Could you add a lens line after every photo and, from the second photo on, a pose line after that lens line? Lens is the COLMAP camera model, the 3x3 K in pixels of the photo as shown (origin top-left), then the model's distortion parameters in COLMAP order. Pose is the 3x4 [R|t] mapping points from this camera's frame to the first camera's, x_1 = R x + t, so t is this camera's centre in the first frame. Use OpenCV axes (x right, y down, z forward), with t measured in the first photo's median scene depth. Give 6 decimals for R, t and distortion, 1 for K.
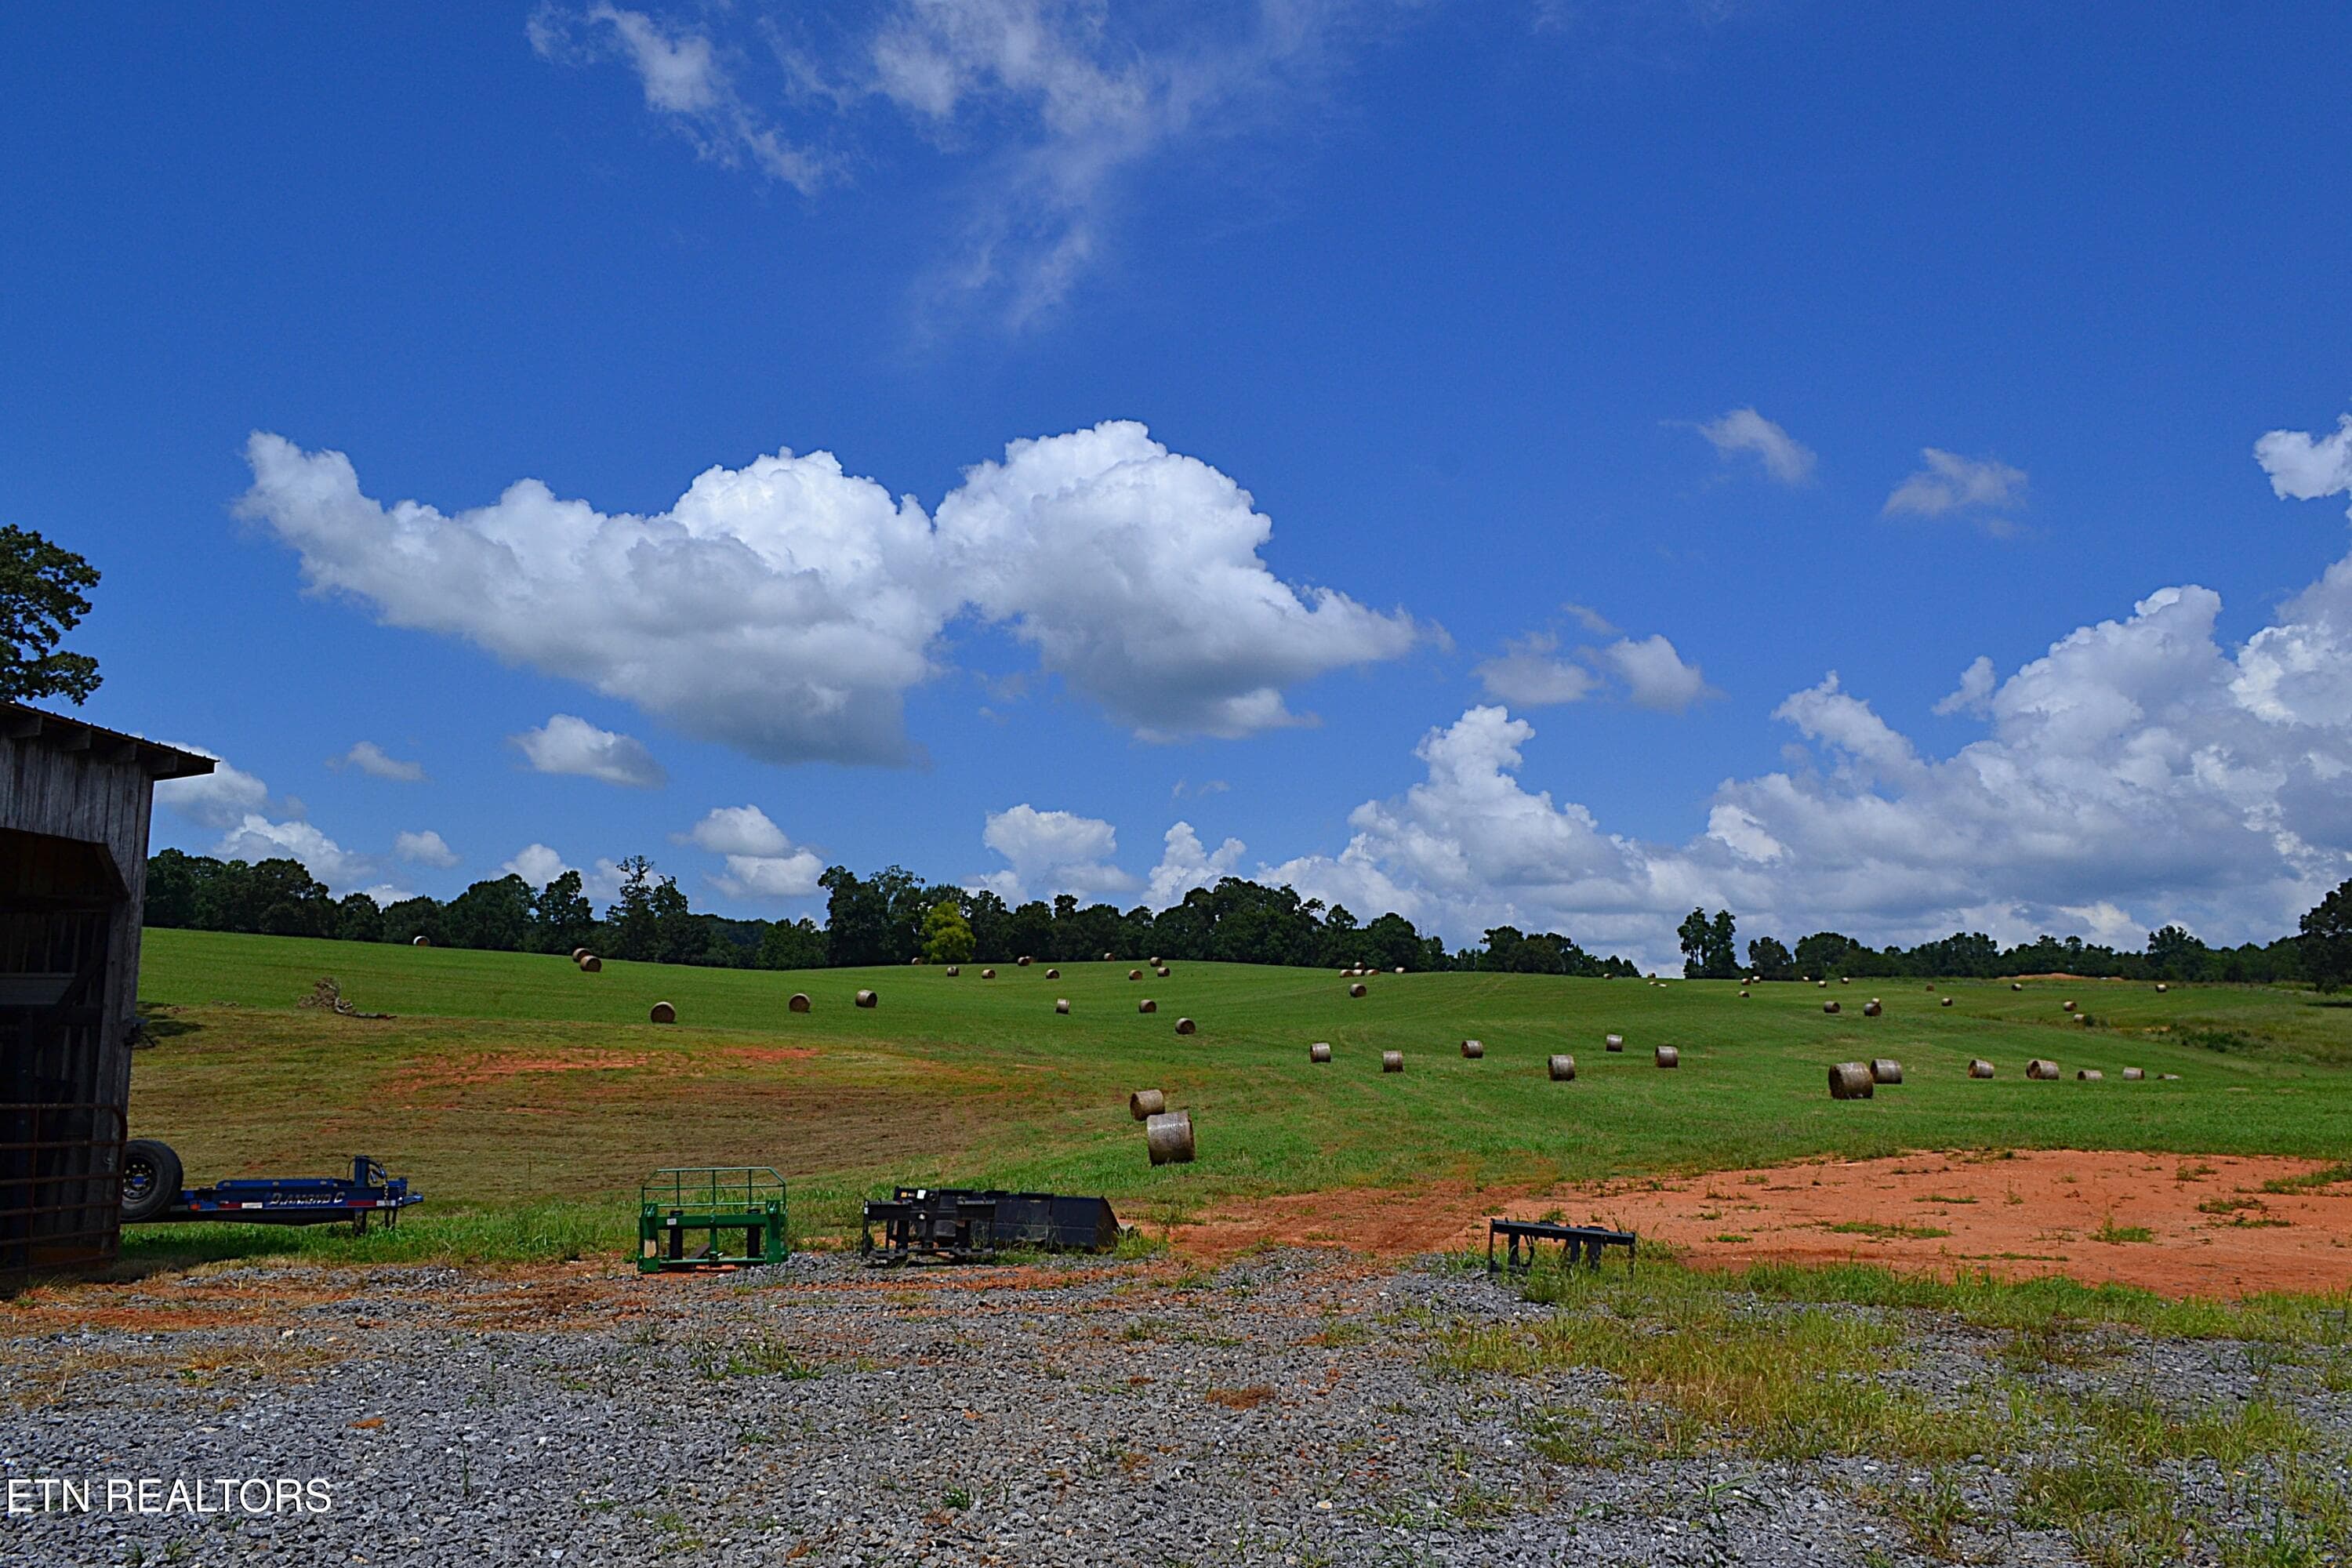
lens RADIAL K [[2191.3, 0, 1176.0], [0, 2191.3, 784.0], [0, 0, 1]] dist [-0.016288, 0.009953]
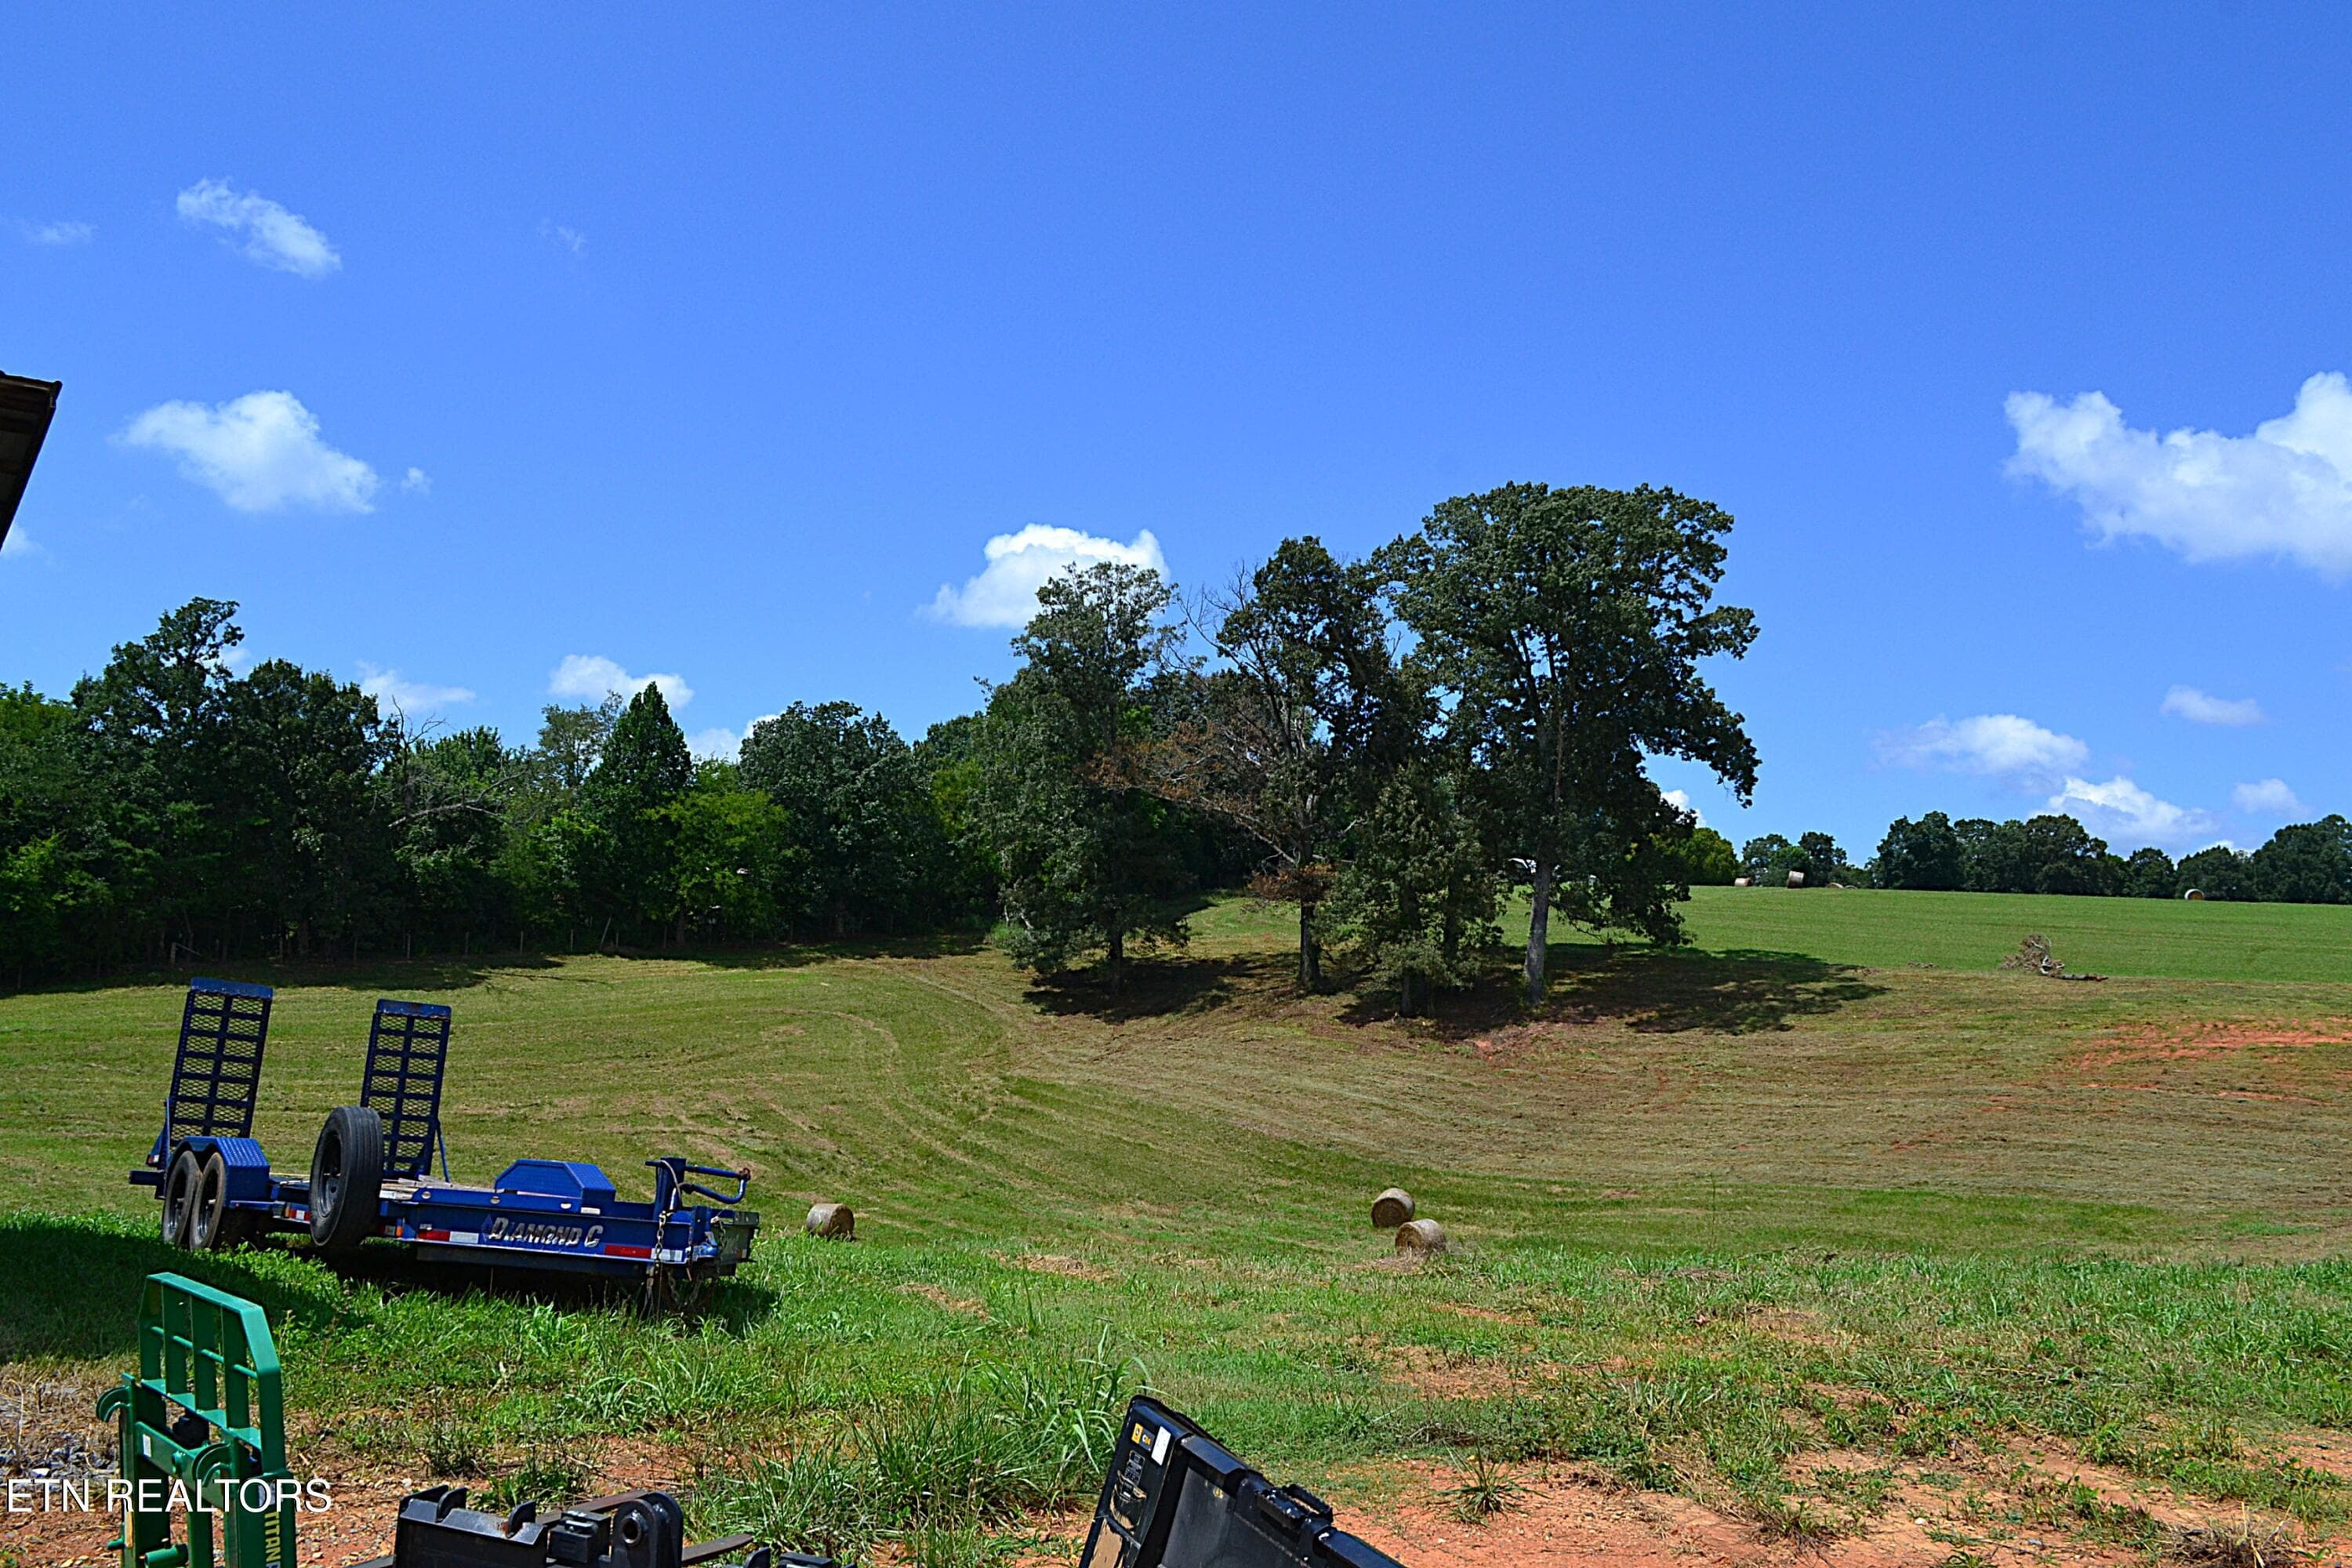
lens RADIAL K [[1970.1, 0, 1171.8], [0, 1970.1, 794.9], [0, 0, 1]] dist [0.005542, 0.000881]
pose [[0.617087, -0.078346, -0.782985, 0.017578], [0.081006, 0.996070, -0.035825, 0.026193], [0.782714, -0.041319, 0.621008, 0.190652]]
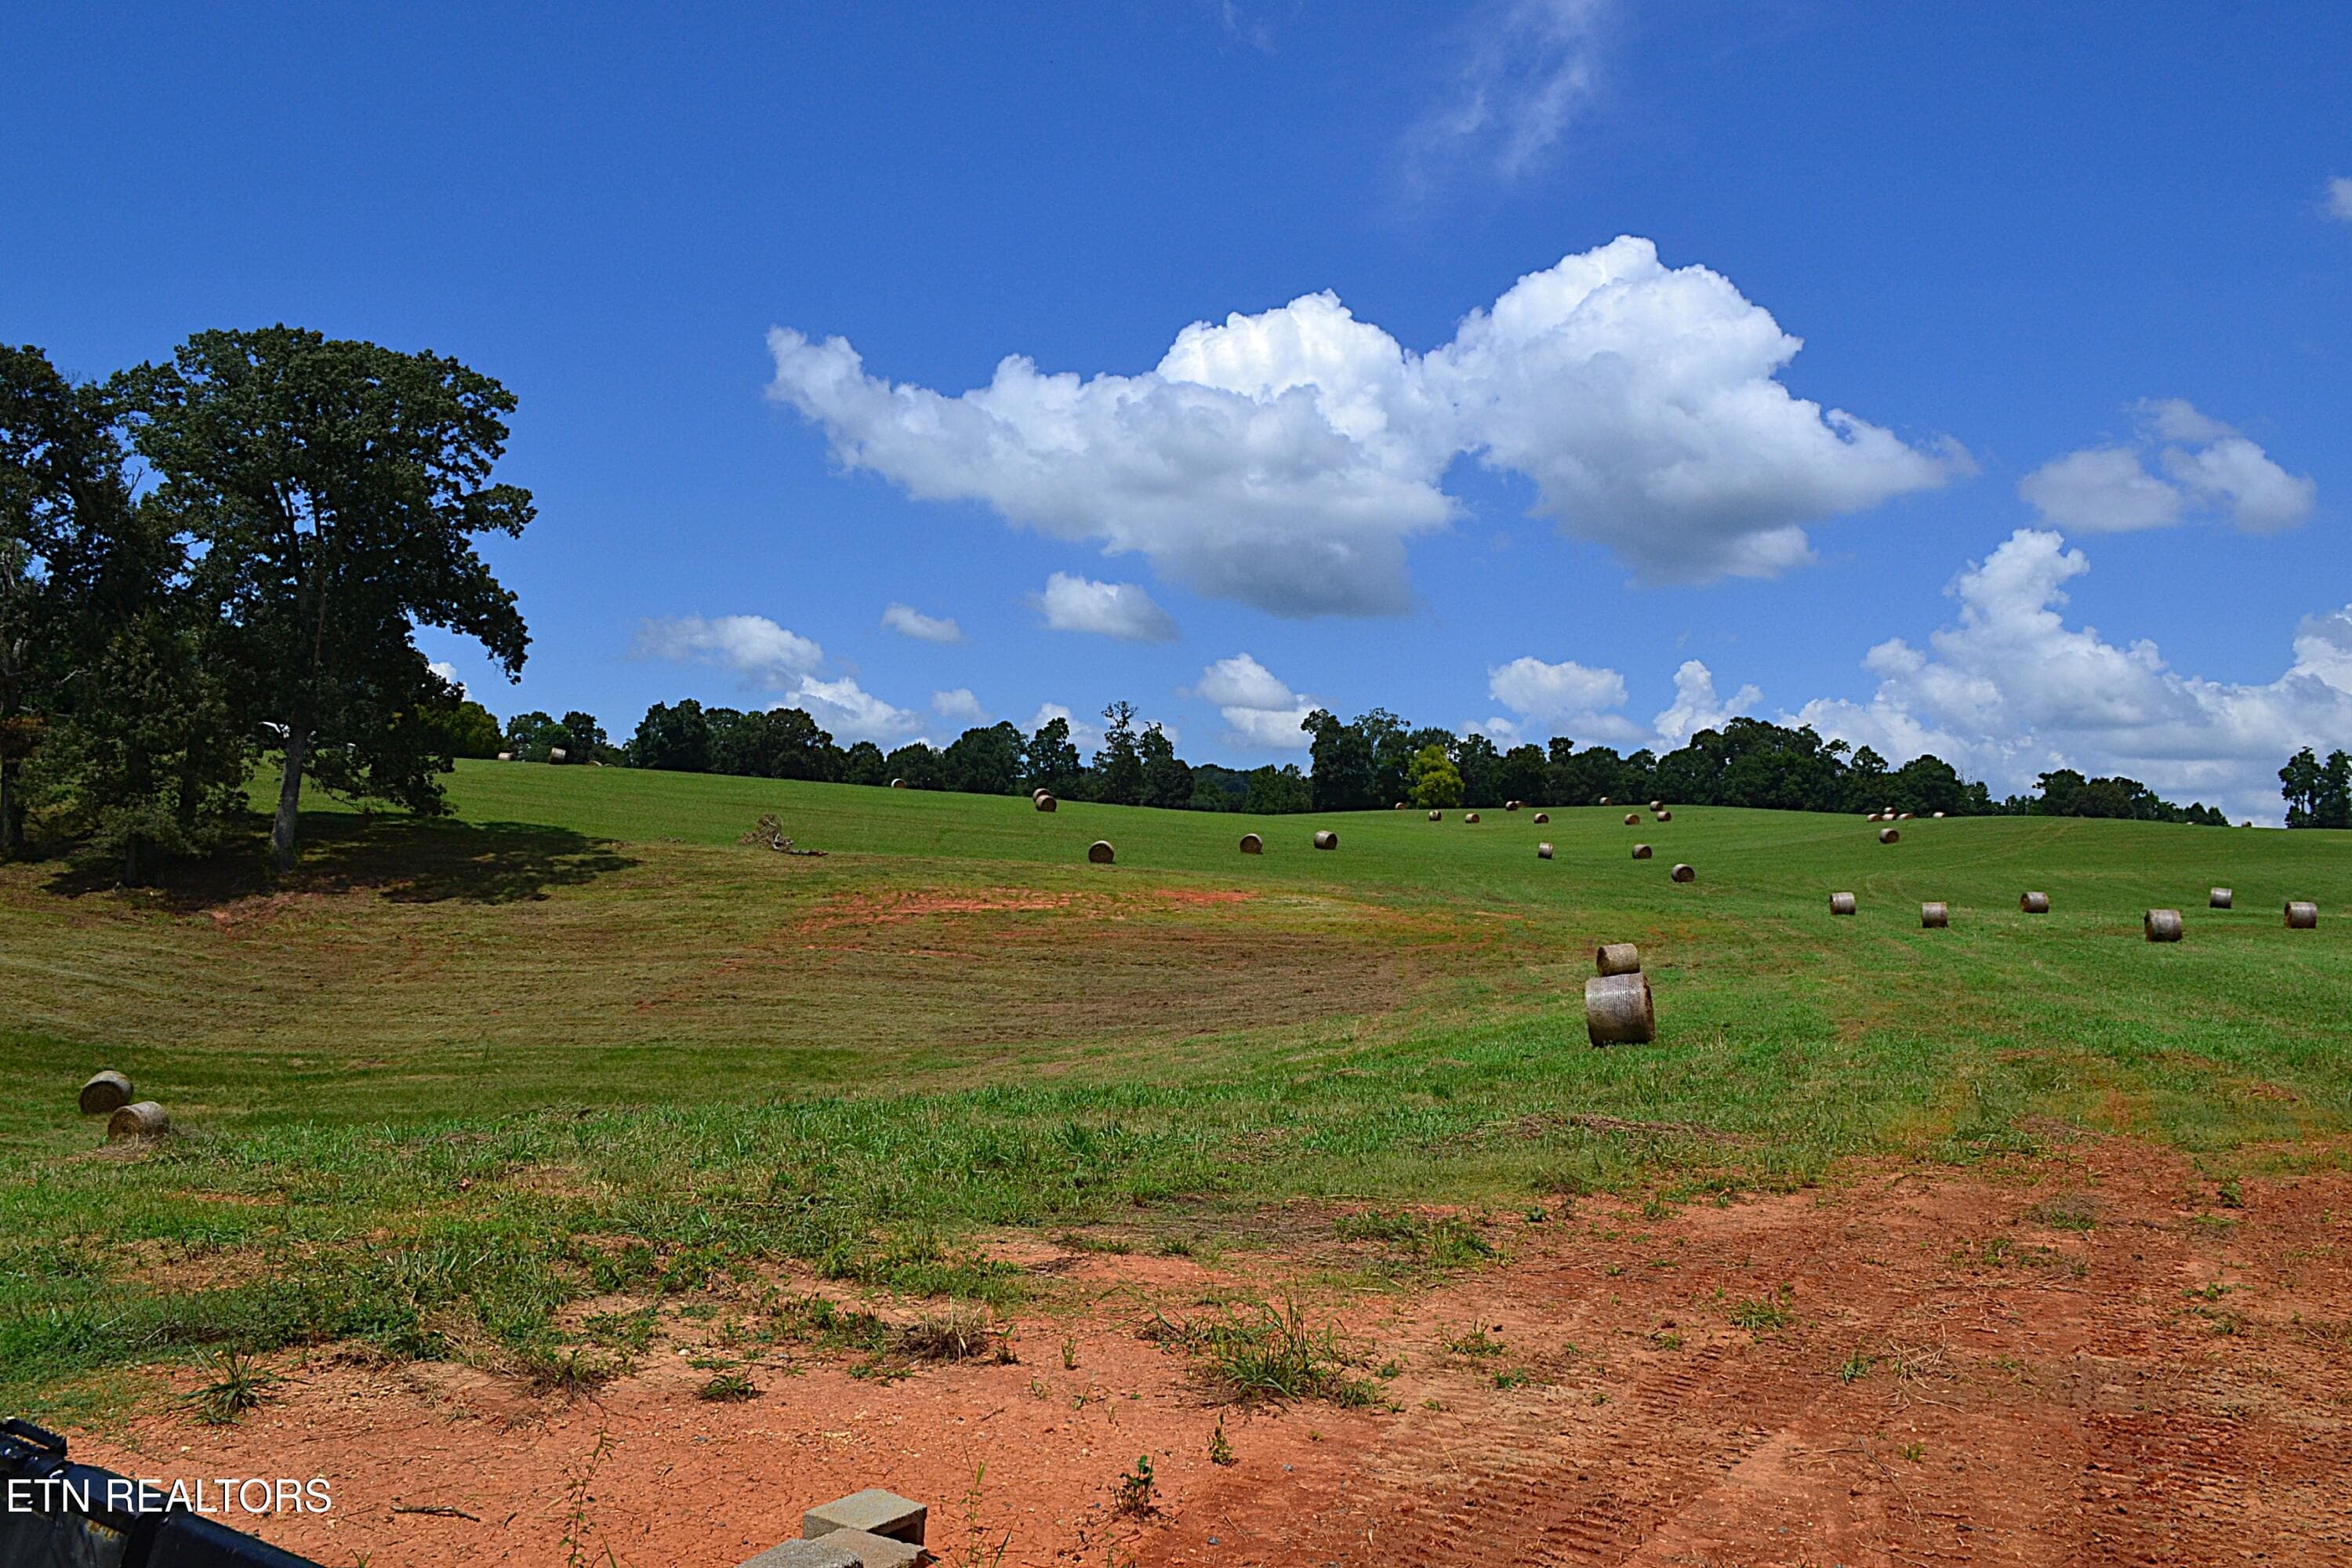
lens RADIAL K [[1880.4, 0, 1171.0], [0, 1880.4, 791.2], [0, 0, 1]] dist [-0.007294, 0.004862]
pose [[0.960860, -0.003309, -0.277015, 0.014550], [0.019996, 0.998149, 0.057435, 0.026540], [0.276312, -0.060726, 0.959147, 0.191954]]
